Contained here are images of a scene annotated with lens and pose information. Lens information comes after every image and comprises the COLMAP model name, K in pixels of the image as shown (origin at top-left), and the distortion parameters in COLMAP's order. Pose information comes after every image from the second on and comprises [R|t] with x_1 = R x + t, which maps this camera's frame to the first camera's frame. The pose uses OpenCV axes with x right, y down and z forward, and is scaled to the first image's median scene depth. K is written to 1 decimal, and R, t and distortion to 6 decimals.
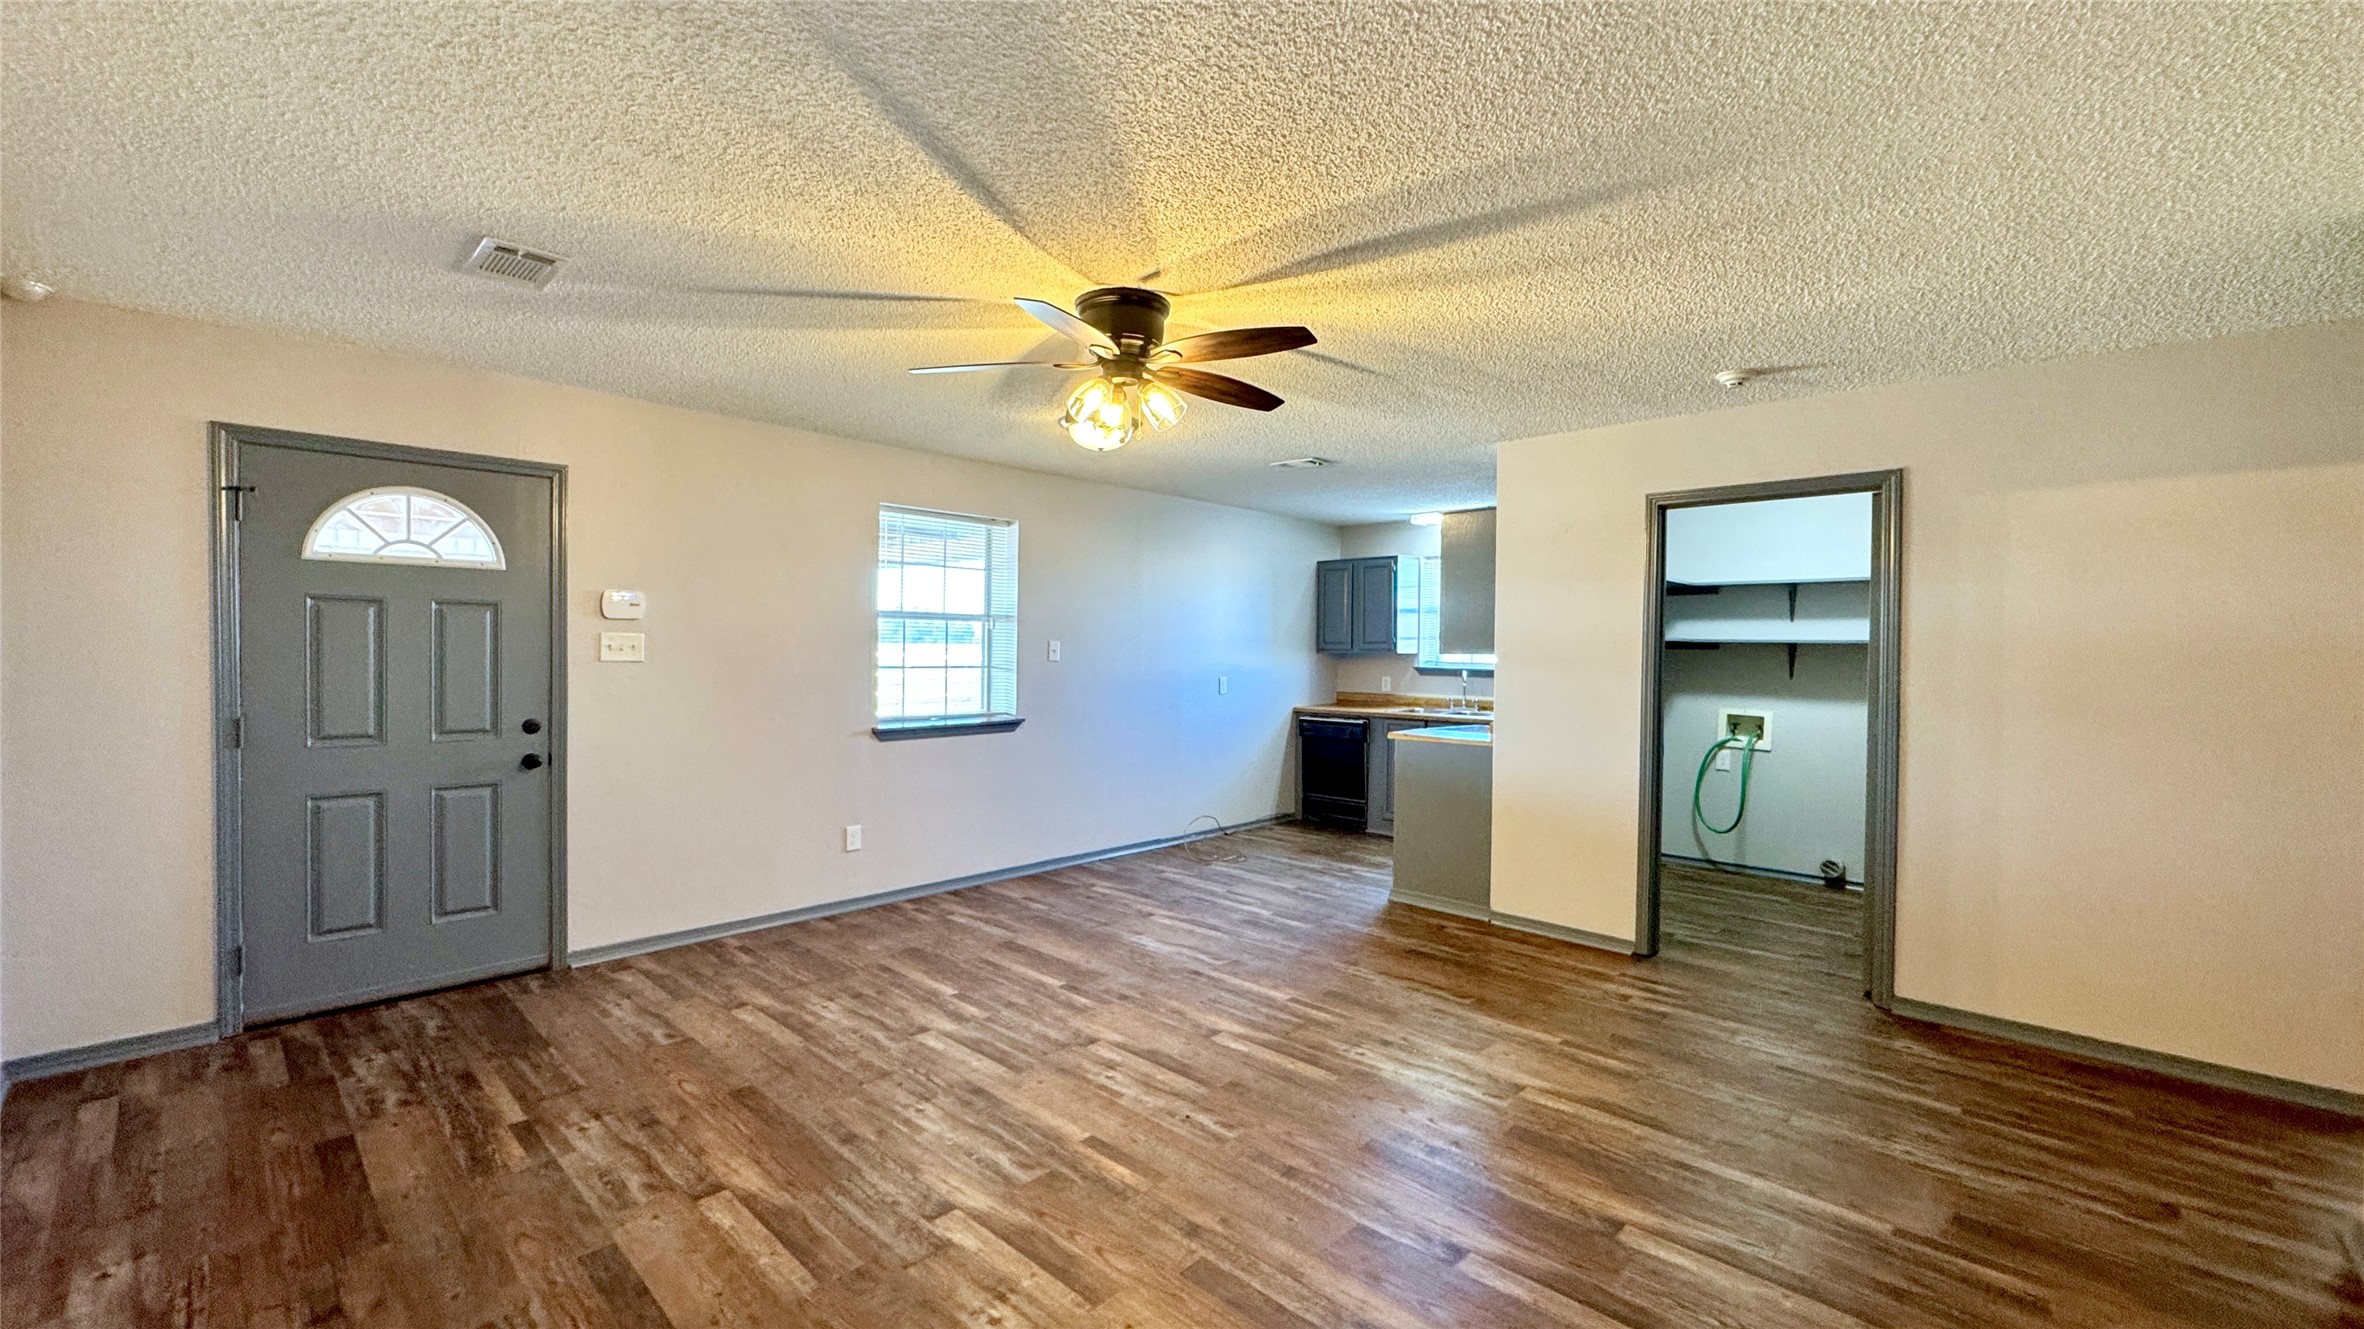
lens RADIAL K [[940.1, 0, 1182.0], [0, 940.1, 664.5], [0, 0, 1]] dist [-0.002639, 0.000674]
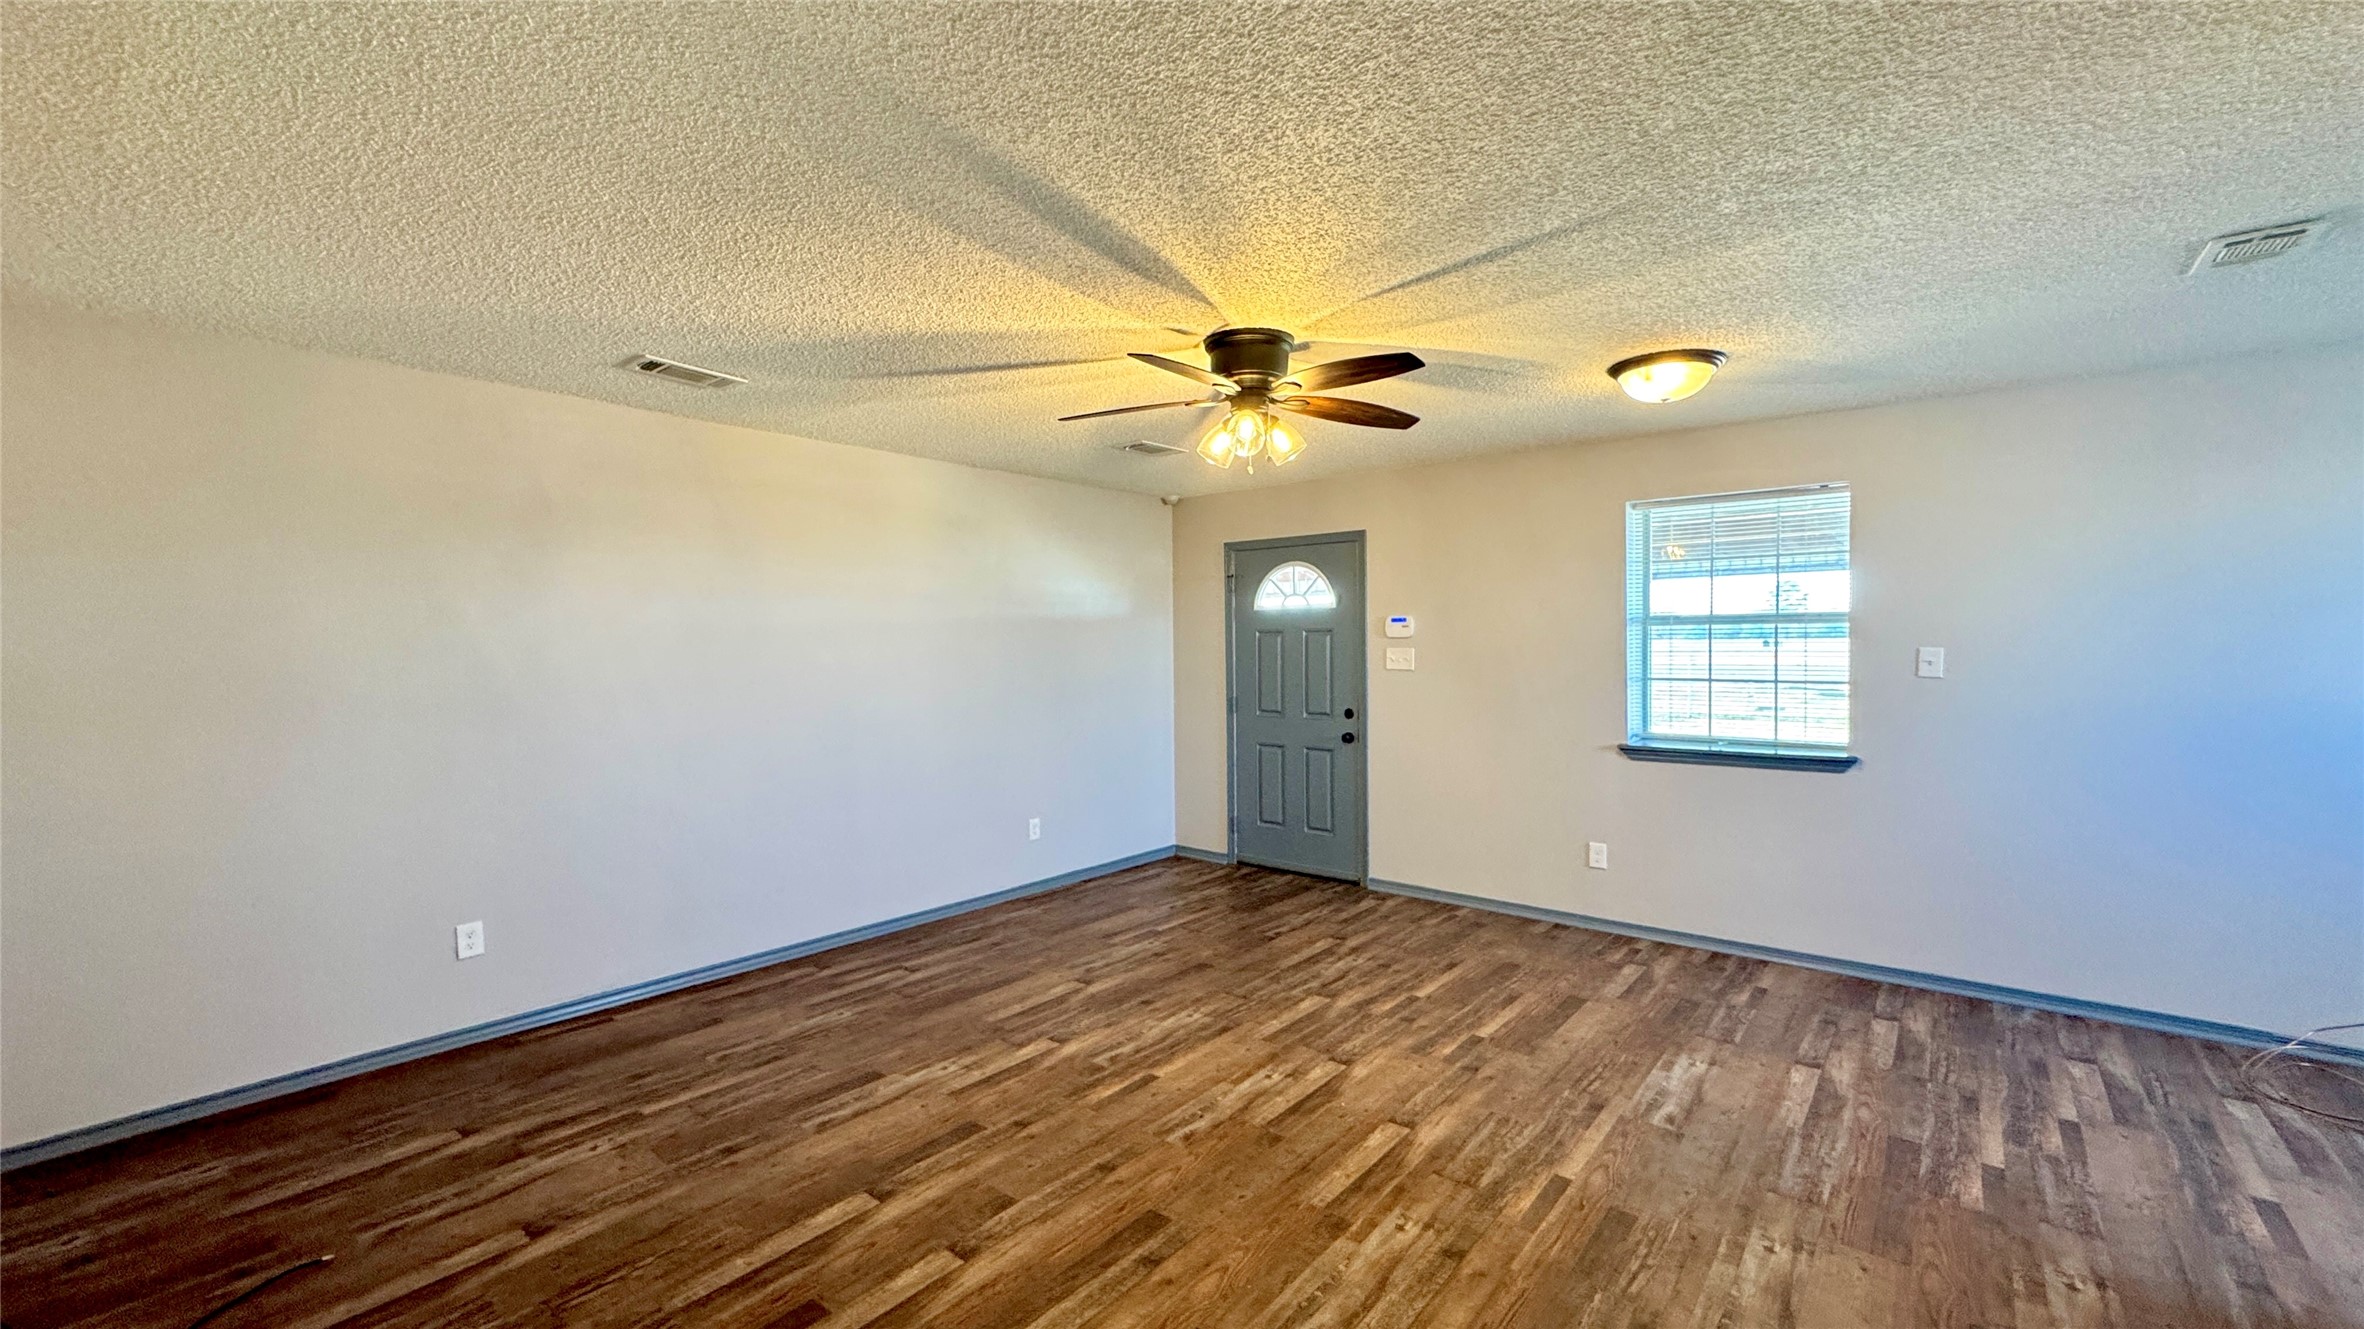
lens RADIAL K [[940.1, 0, 1182.0], [0, 940.1, 664.5], [0, 0, 1]] dist [-0.002639, 0.000674]
pose [[0.071751, 0.010700, -0.997365, 0.790644], [-0.008674, 0.999911, 0.010104, -0.024423], [0.997385, 0.007926, 0.071837, 0.682095]]
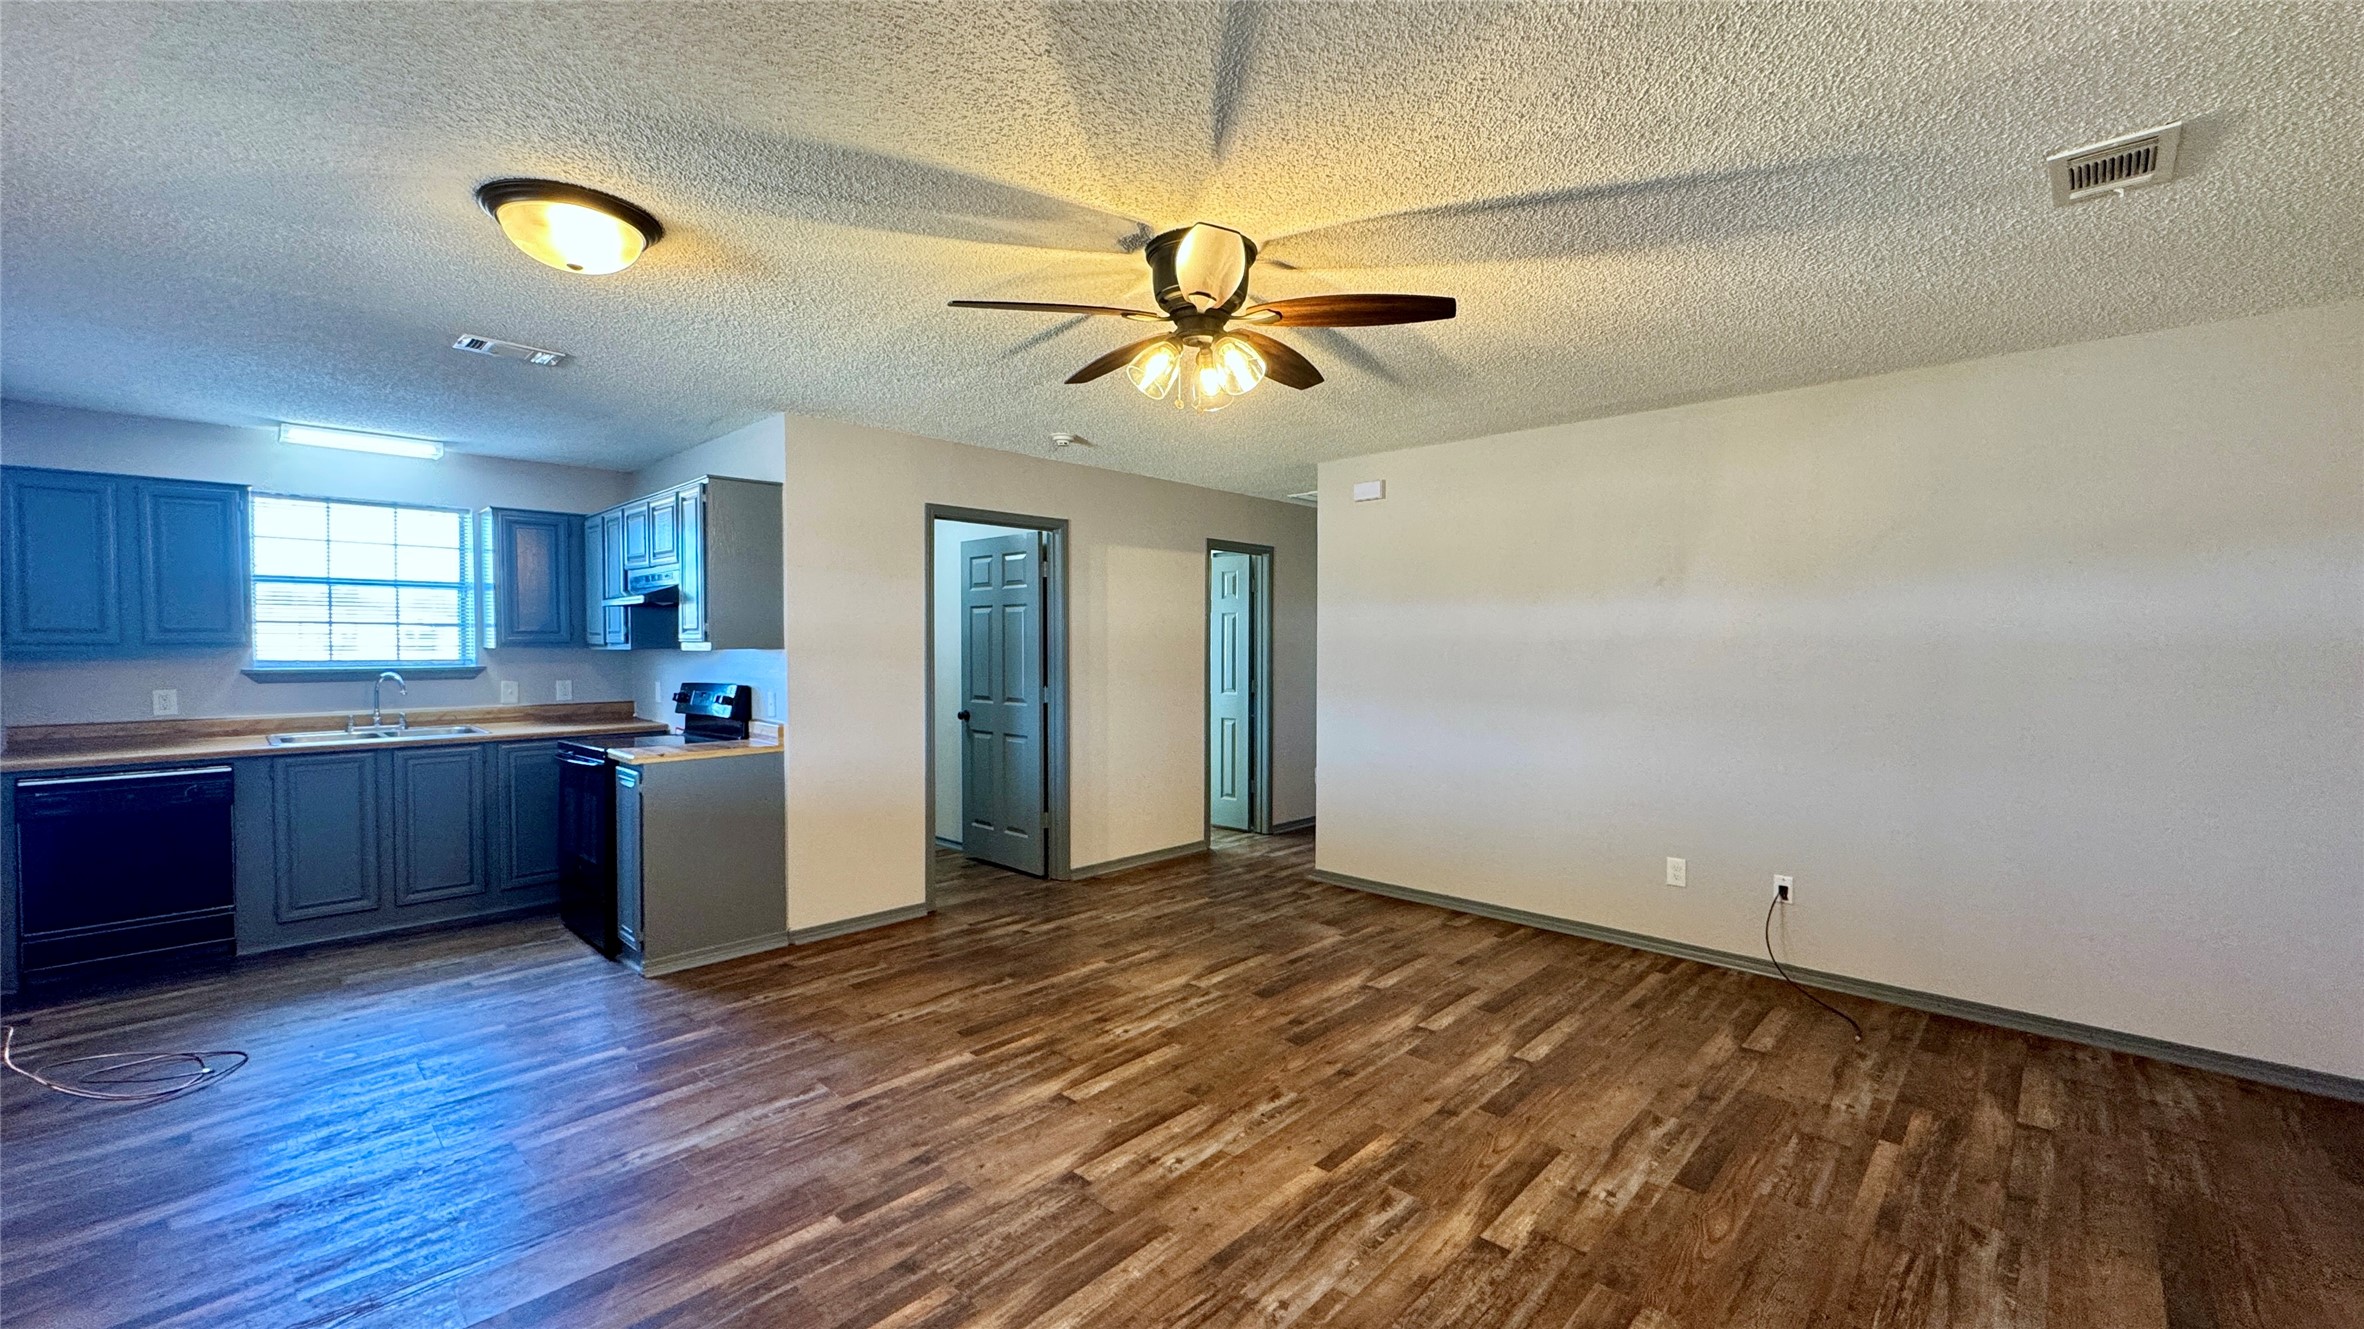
lens RADIAL K [[949.5, 0, 1172.2], [0, 949.5, 670.1], [0, 0, 1]] dist [-0.001239, 0.000197]
pose [[0.006514, -0.044578, 0.998985, -0.753020], [0.015599, 0.998889, 0.044472, -0.032873], [-0.999857, 0.015294, 0.007202, 0.821594]]
